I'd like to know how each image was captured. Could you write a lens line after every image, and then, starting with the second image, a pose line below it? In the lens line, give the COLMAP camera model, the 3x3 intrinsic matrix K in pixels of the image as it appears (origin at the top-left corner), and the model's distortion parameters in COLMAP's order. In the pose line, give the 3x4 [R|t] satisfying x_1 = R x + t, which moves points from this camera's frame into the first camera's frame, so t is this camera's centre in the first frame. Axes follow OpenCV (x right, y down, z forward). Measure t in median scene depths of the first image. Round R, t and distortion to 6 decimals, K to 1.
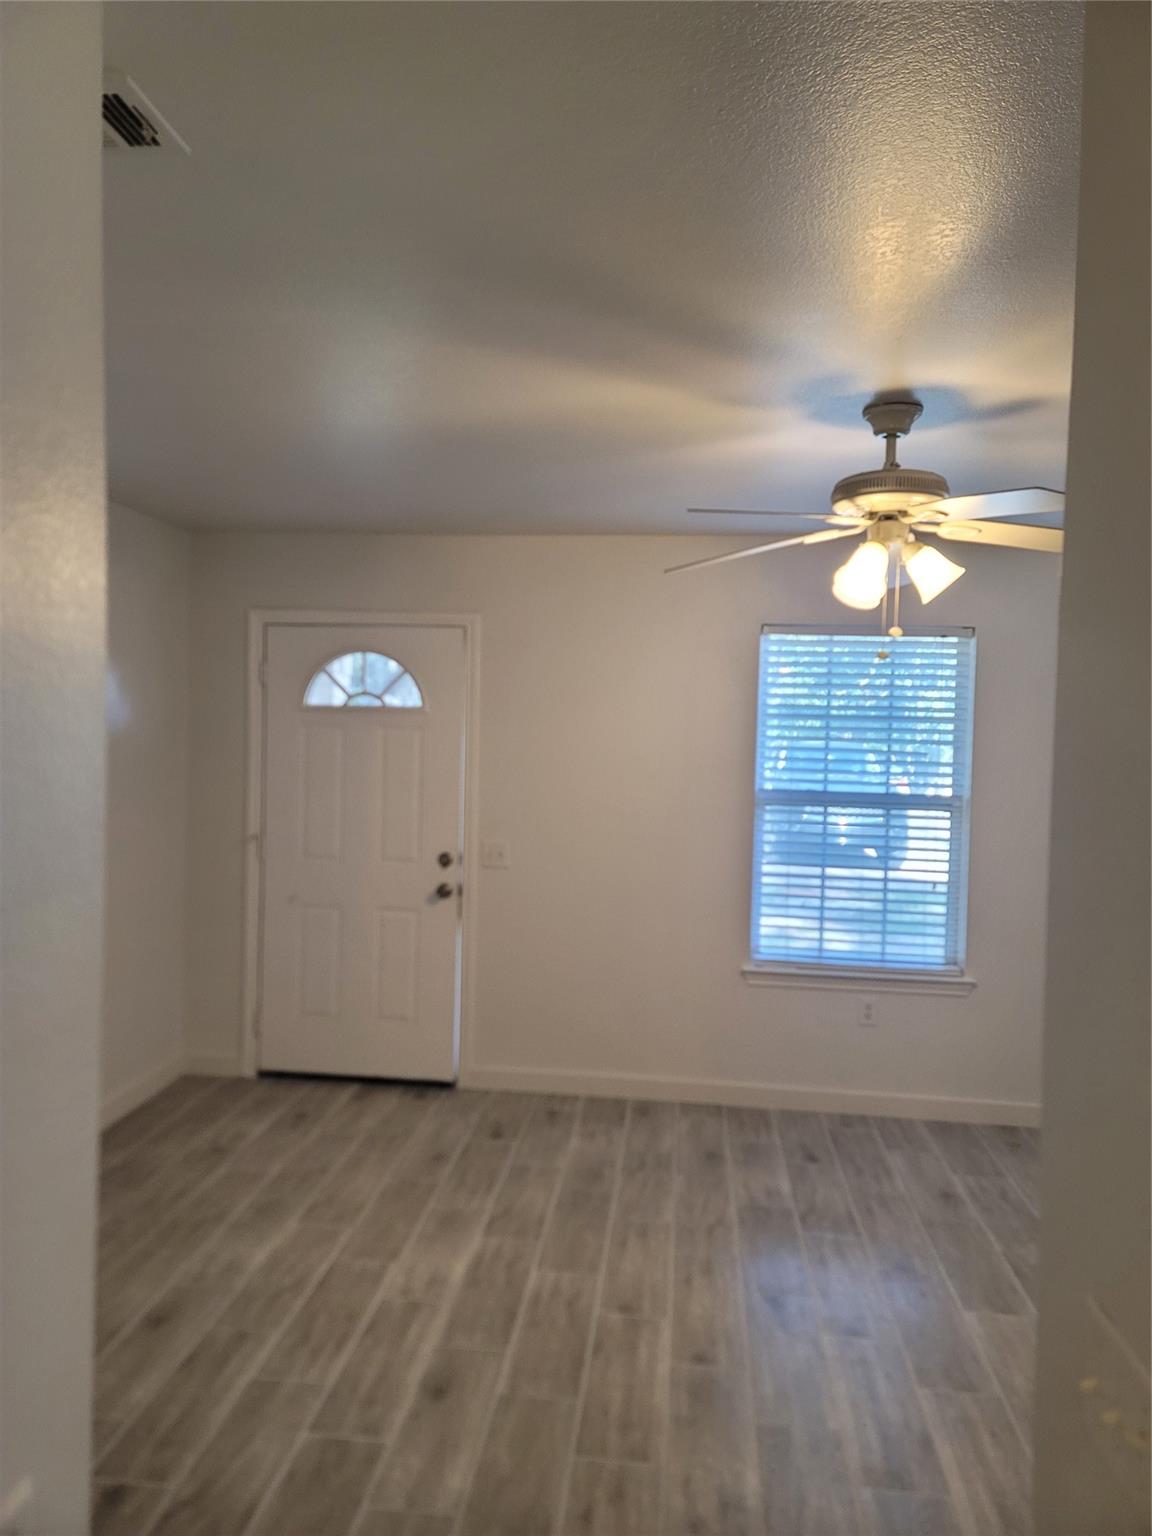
lens RADIAL K [[1114.0, 0, 560.9], [0, 1114.0, 777.5], [0, 0, 1]] dist [0.068427, -0.048461]
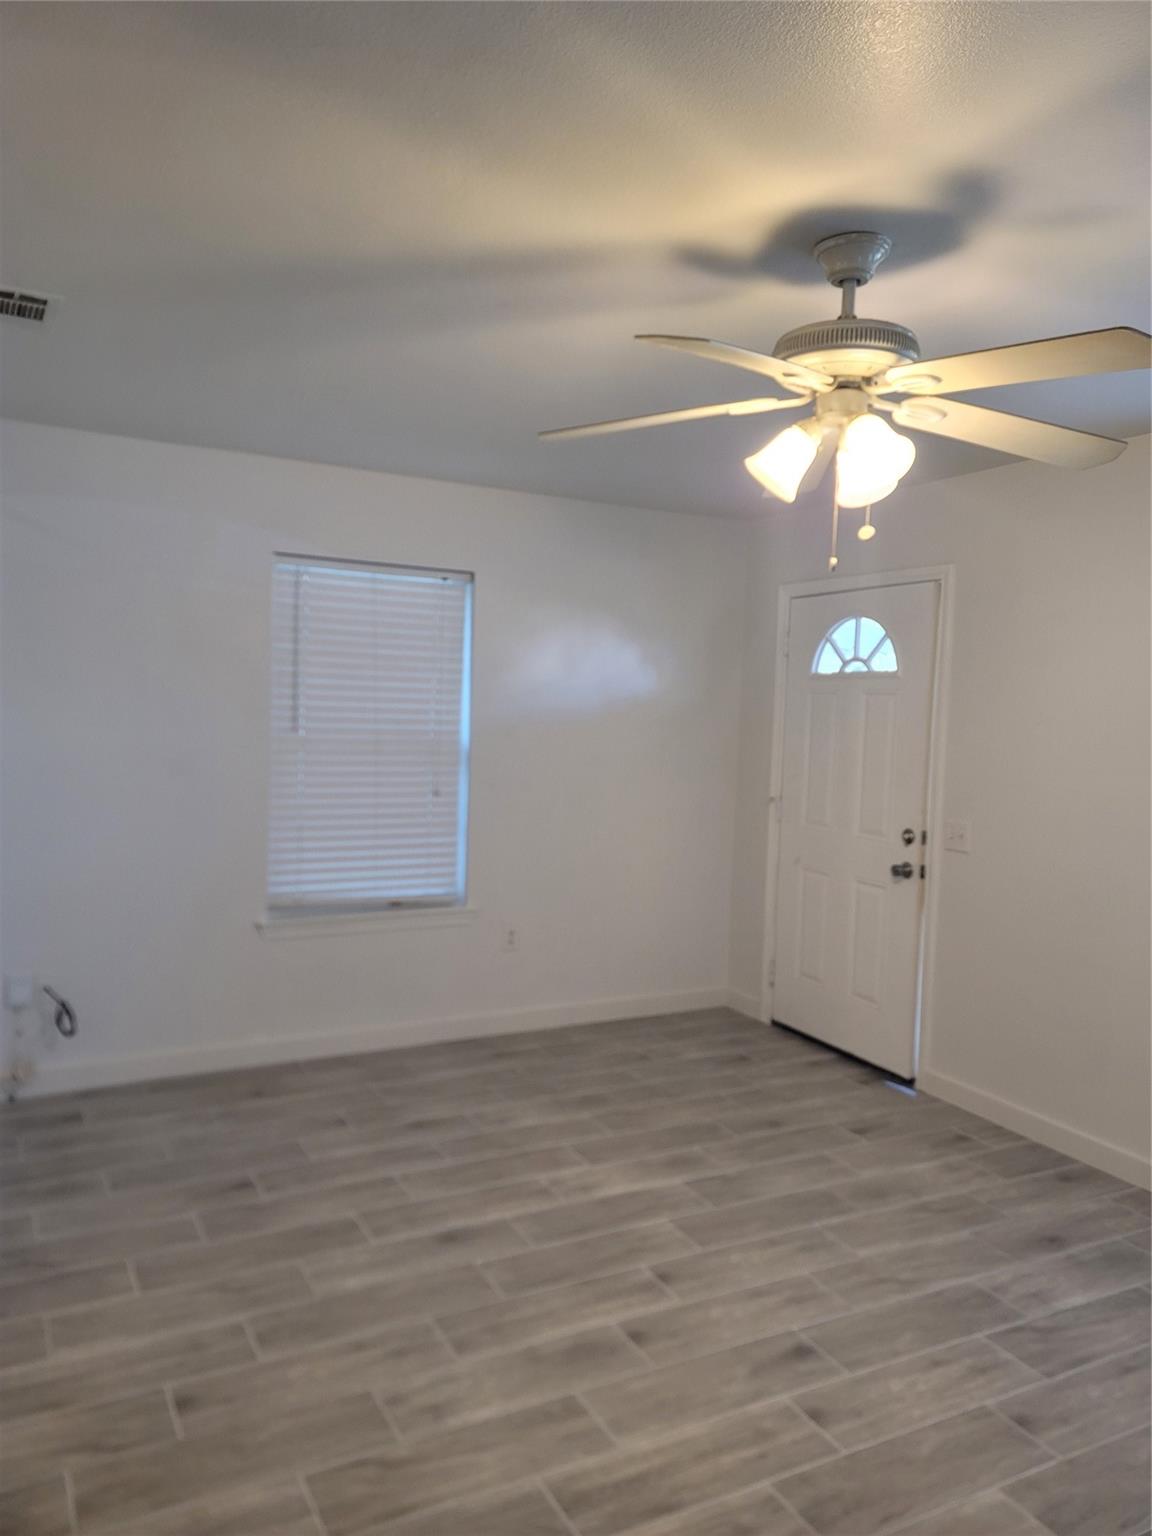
lens RADIAL K [[1114.0, 0, 560.9], [0, 1114.0, 777.5], [0, 0, 1]] dist [0.068427, -0.048461]
pose [[0.556806, 0.052784, -0.828964, 0.587780], [-0.056980, 0.998055, 0.025278, 0.021437], [0.828686, 0.033159, 0.558731, 0.285494]]
